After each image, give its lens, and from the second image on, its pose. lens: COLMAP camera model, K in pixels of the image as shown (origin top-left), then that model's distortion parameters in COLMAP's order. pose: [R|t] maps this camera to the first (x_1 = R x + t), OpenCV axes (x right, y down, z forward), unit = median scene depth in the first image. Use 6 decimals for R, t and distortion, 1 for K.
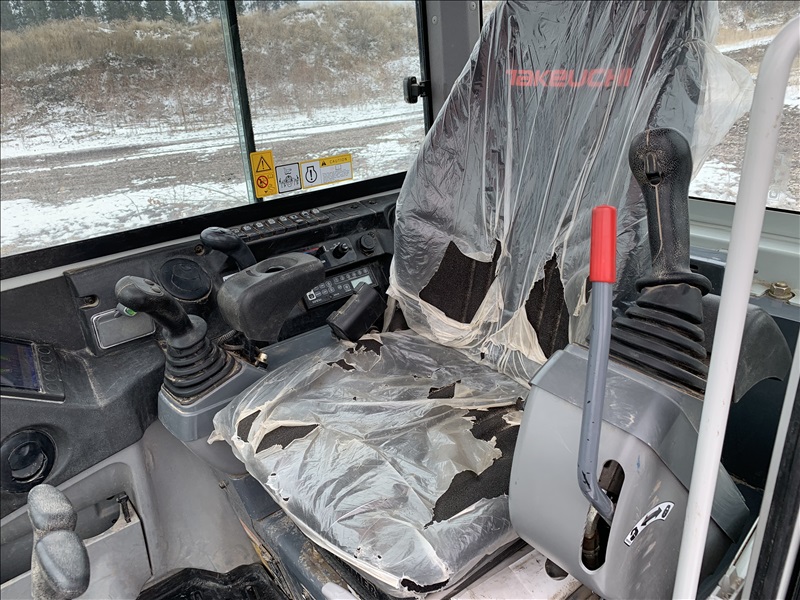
lens RADIAL K [[596.3, 0, 385.4], [0, 596.3, 285.4], [0, 0, 1]] dist [0.025636, -0.031910]
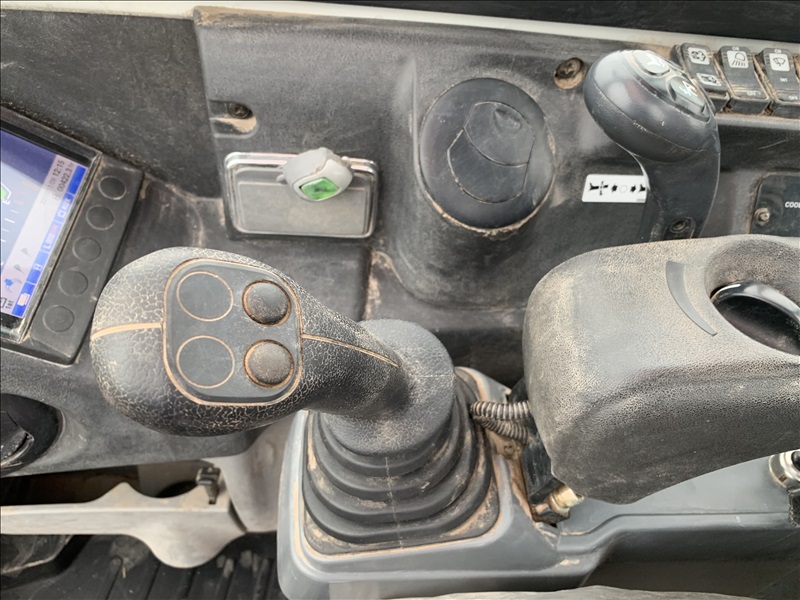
lens RADIAL K [[609.5, 0, 398.1], [0, 609.5, 296.4], [0, 0, 1]] dist [0.037319, -0.045178]
pose [[0.778083, 0.550937, -0.301753, -0.221420], [-0.369135, 0.789706, 0.490004, -0.097731], [0.508258, -0.269876, 0.817827, 0.657050]]
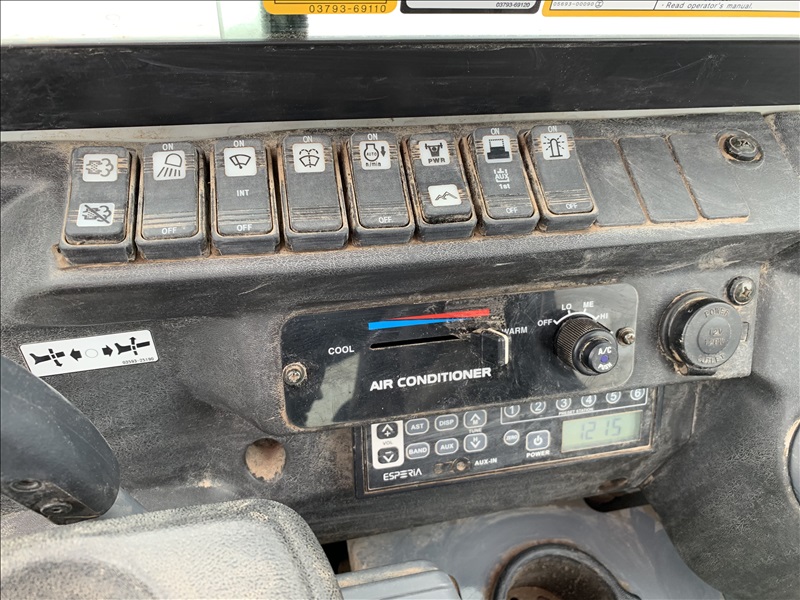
lens RADIAL K [[609.5, 0, 398.1], [0, 609.5, 296.4], [0, 0, 1]] dist [0.037319, -0.045178]
pose [[0.856478, 0.473616, -0.205261, -0.111576], [-0.314574, 0.794192, 0.519906, -0.208955], [0.409253, -0.380719, 0.829195, 0.918835]]
